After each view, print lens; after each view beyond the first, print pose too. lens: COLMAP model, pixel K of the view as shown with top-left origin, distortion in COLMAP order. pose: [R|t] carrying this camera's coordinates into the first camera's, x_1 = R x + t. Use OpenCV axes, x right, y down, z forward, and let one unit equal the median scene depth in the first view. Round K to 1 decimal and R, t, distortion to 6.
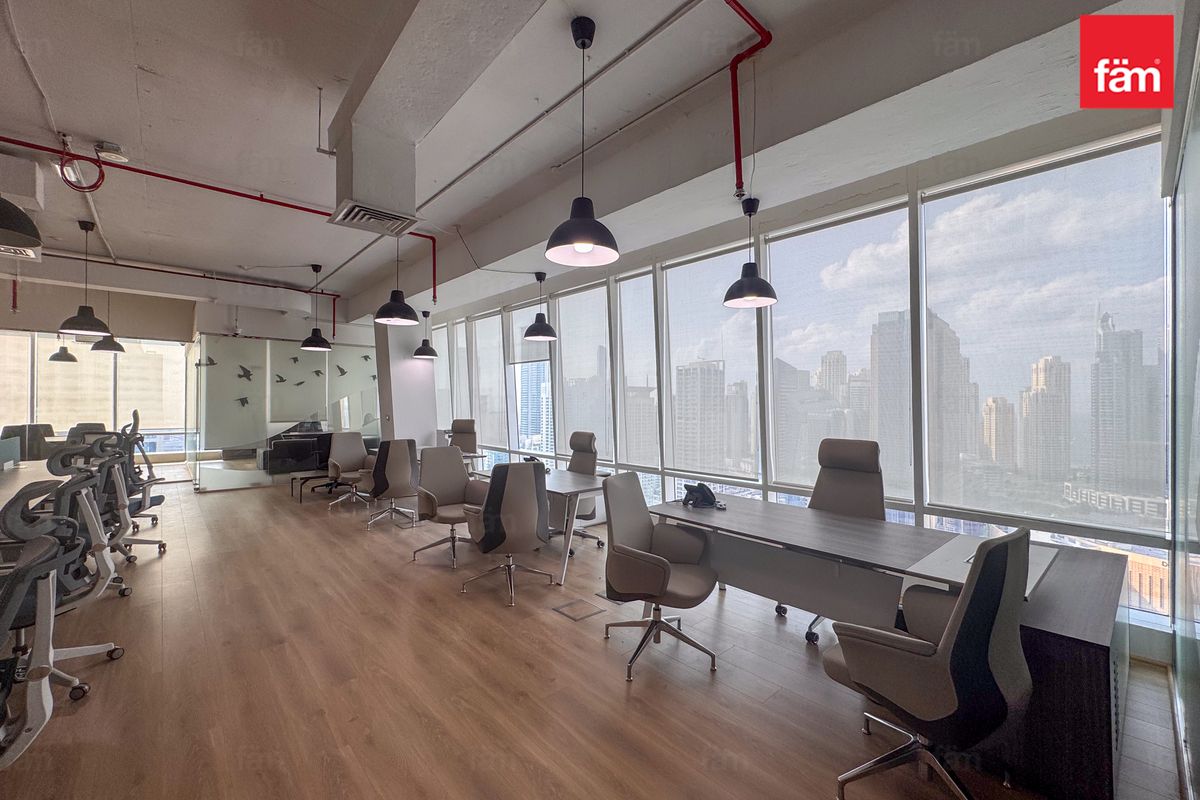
lens RADIAL K [[484.5, 0, 598.7], [0, 484.5, 402.7], [0, 0, 1]] dist [0.000793, 0.000127]
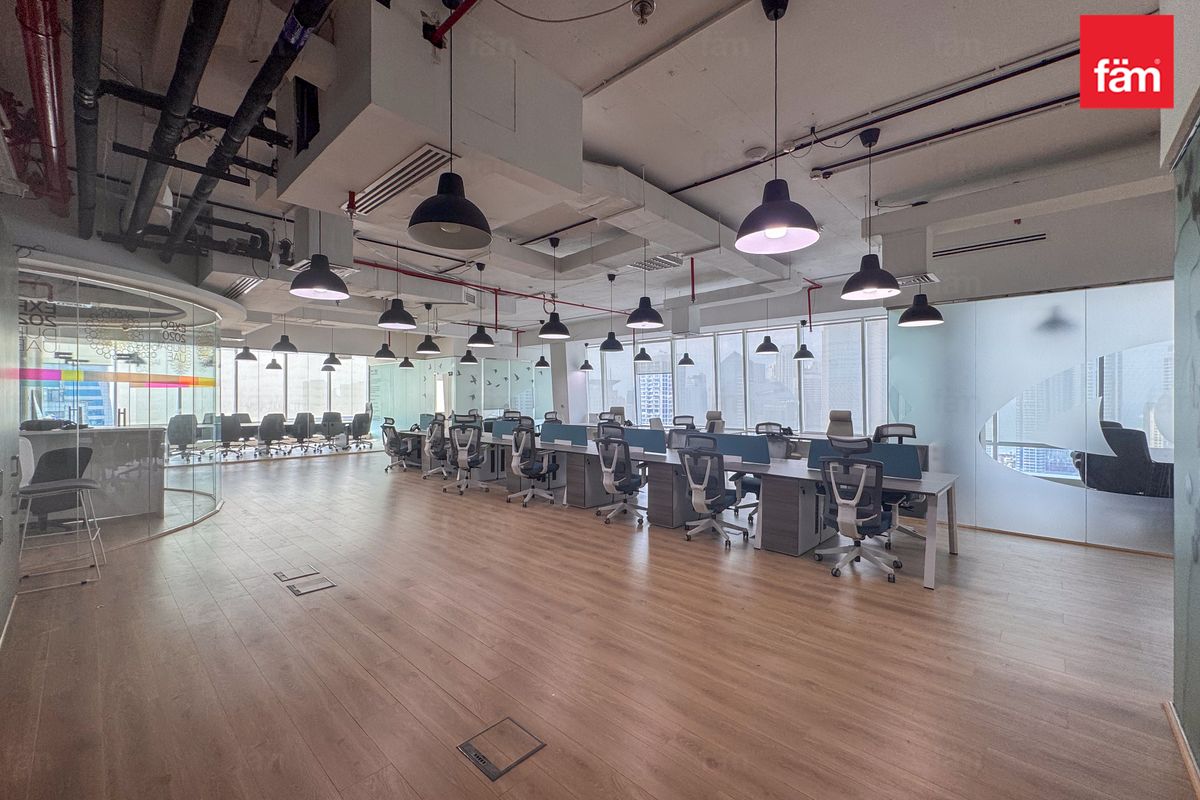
lens RADIAL K [[484.5, 0, 598.7], [0, 484.5, 402.7], [0, 0, 1]] dist [0.000793, 0.000127]
pose [[0.996802, -0.004623, 0.079782, -0.479334], [0.003404, 0.999875, 0.015416, -0.007862], [-0.079843, -0.015095, 0.996693, -0.729795]]
